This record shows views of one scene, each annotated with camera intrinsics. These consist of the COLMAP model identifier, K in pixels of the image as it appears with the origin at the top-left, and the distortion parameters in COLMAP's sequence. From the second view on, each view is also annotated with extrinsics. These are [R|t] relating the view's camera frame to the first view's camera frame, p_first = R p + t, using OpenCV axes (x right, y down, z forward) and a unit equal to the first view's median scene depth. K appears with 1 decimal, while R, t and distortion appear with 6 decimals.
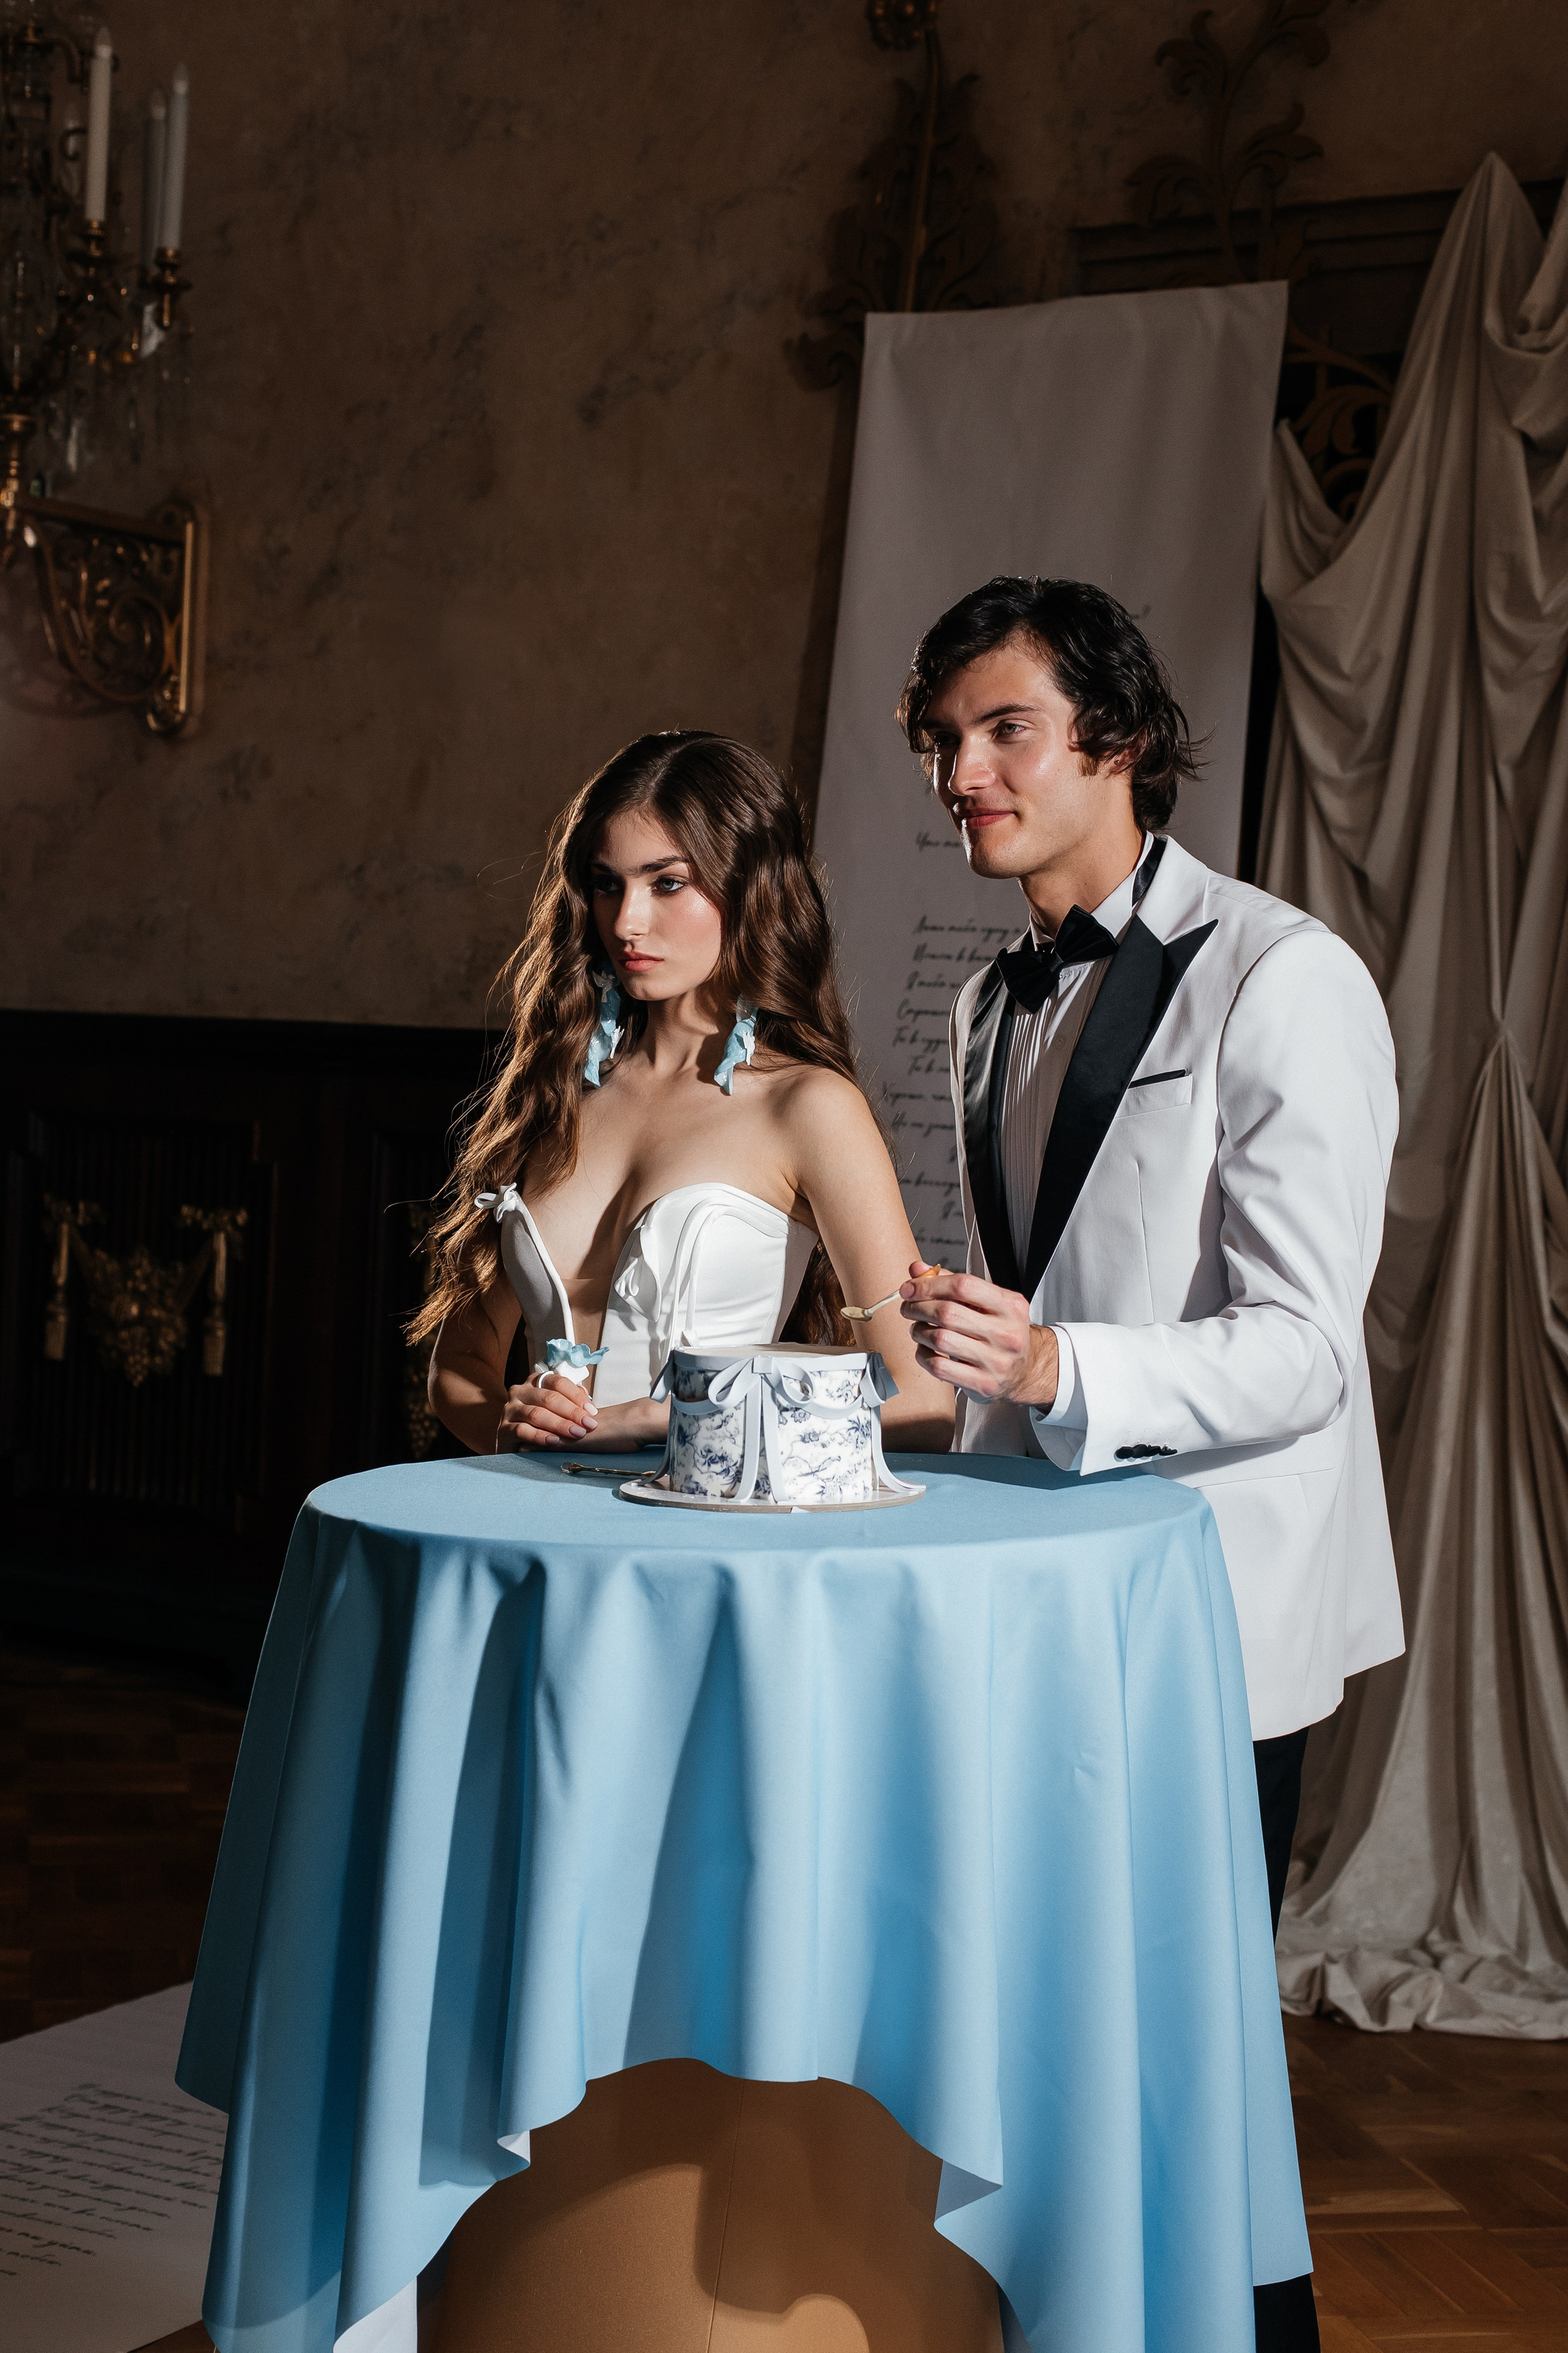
lens RADIAL K [[3207.0, 0, 774.8], [0, 3207.0, 1204.2], [0, 0, 1]] dist [0.000550, -0.081113]
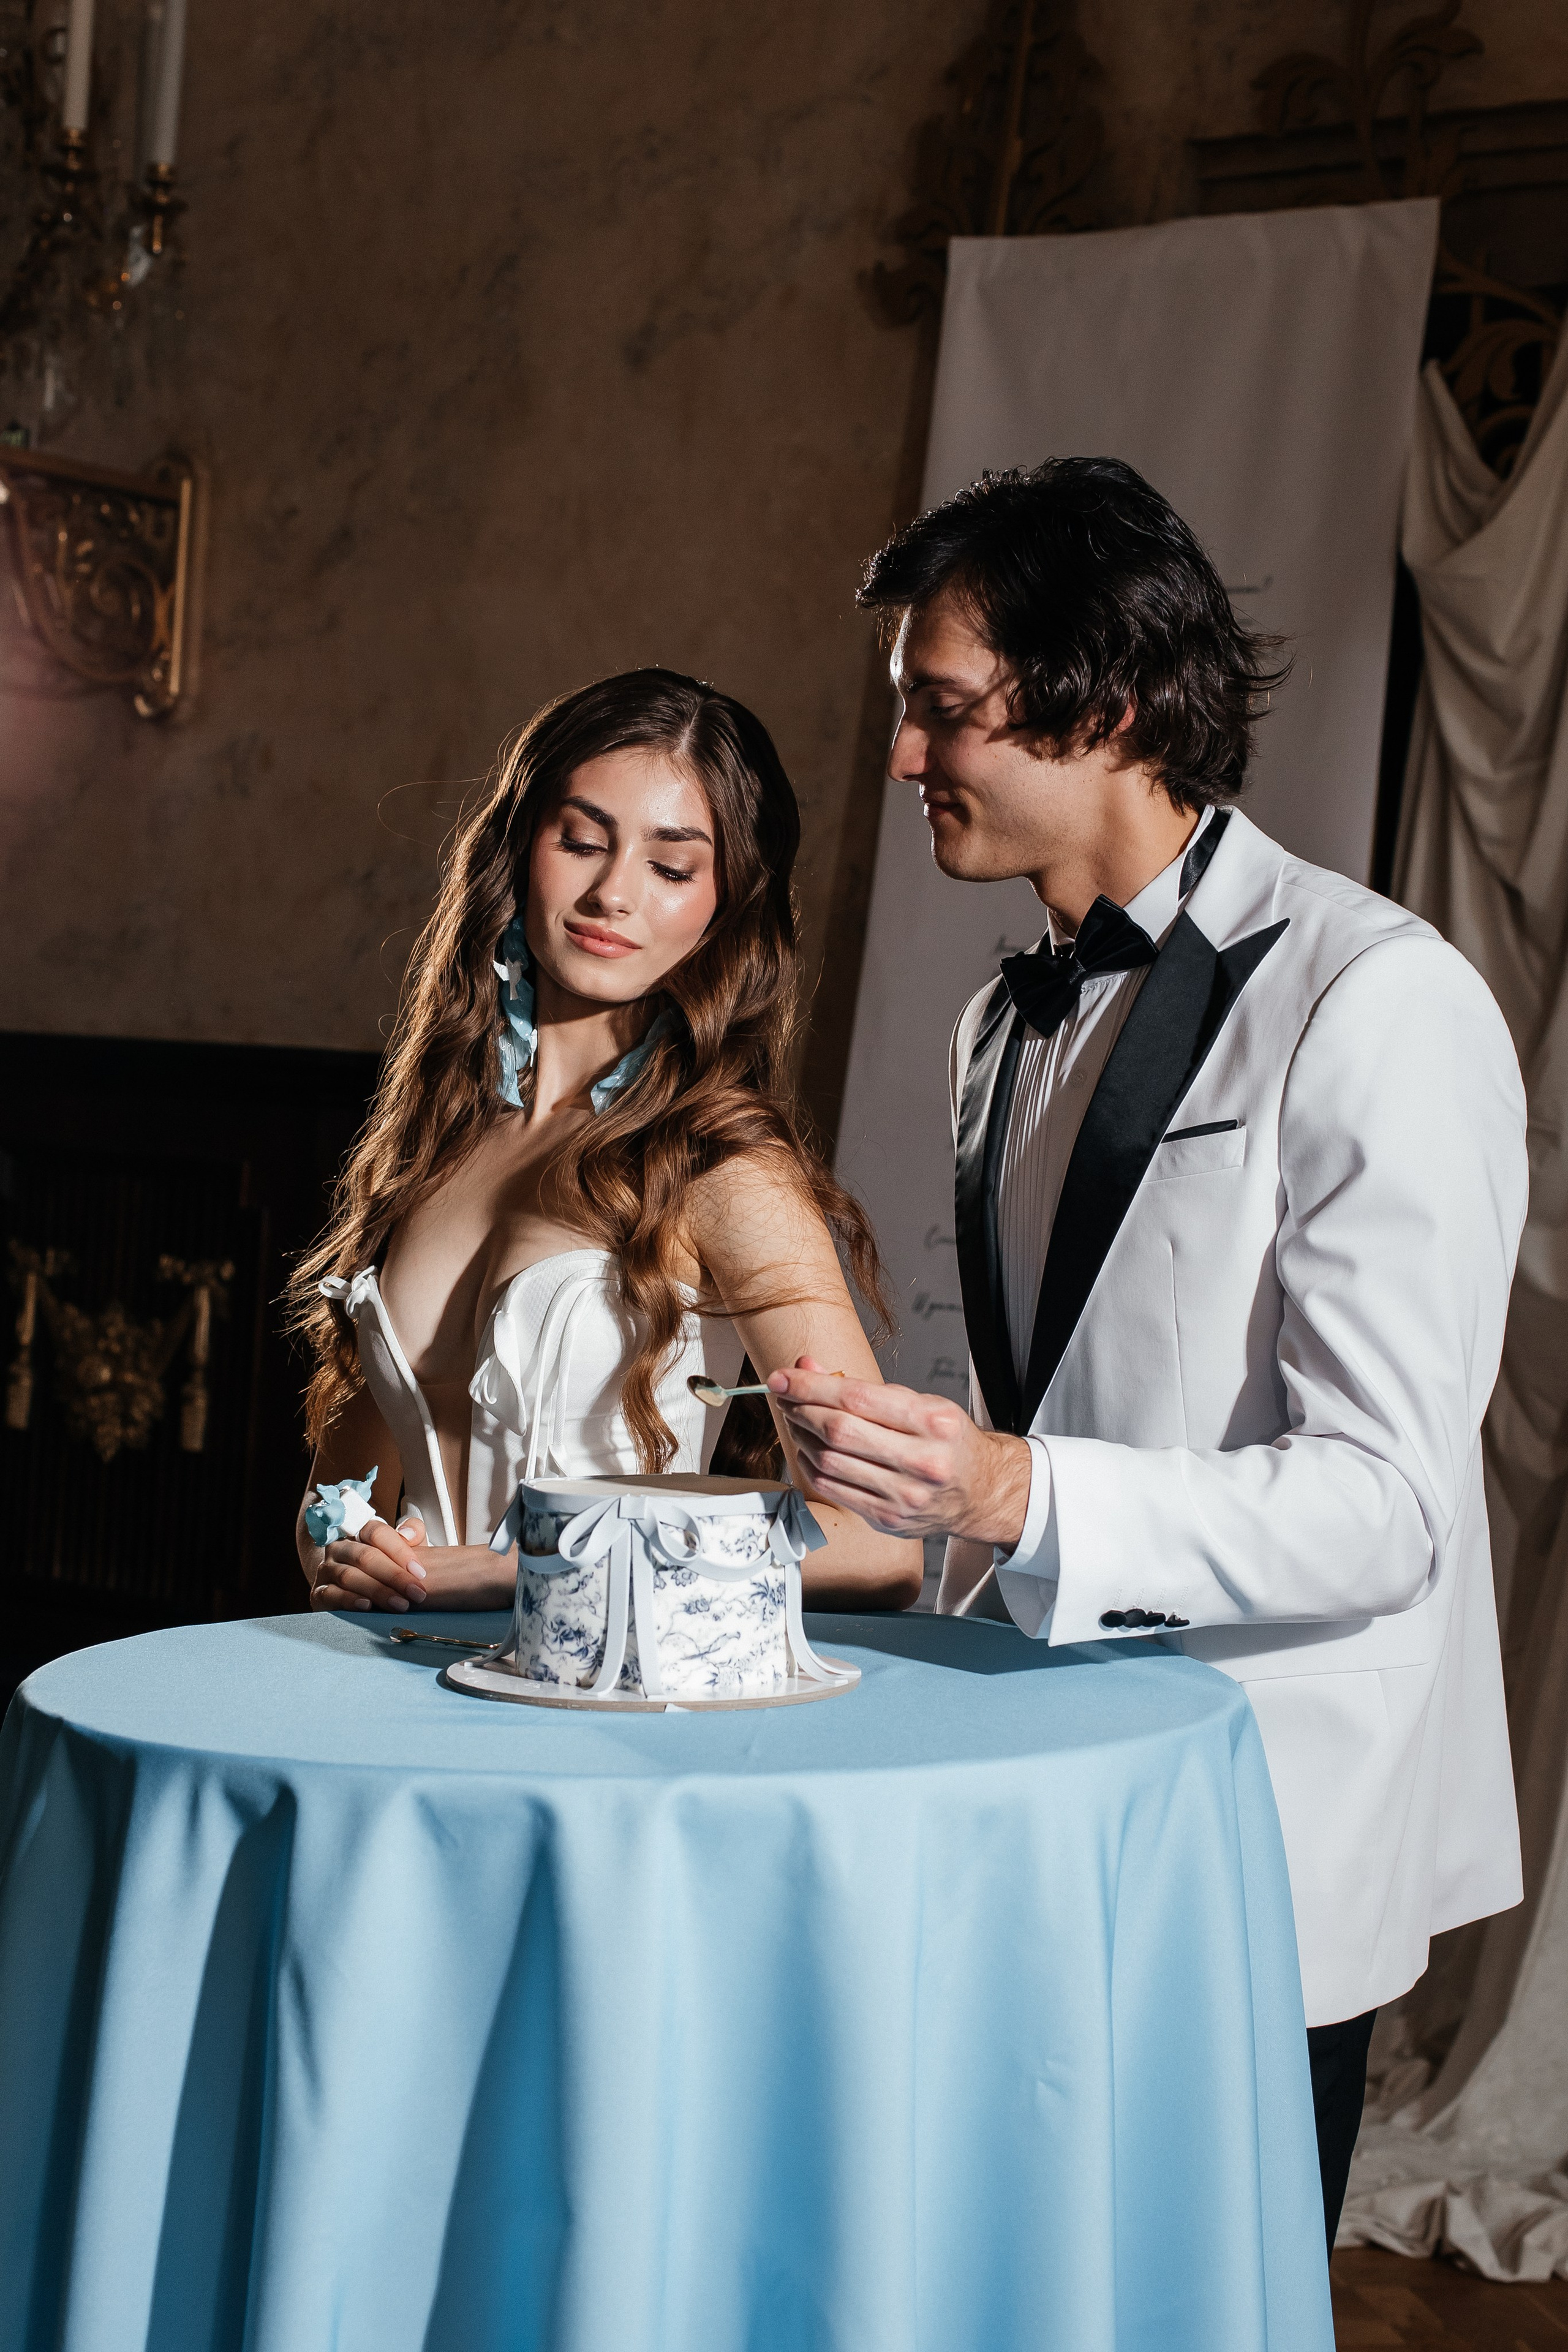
lens RADIAL K [[3350.5, 0, 820.3], [0, 3350.5, 1207.5], [0, 0, 1]] dist [-0.008865, -0.036248]
pose [[0.999348, 0.017885, -0.031358, 0.026654], [-0.018333, 0.999733, -0.014060, -0.003630], [0.031098, 0.014626, 0.999409, 0.102702]]
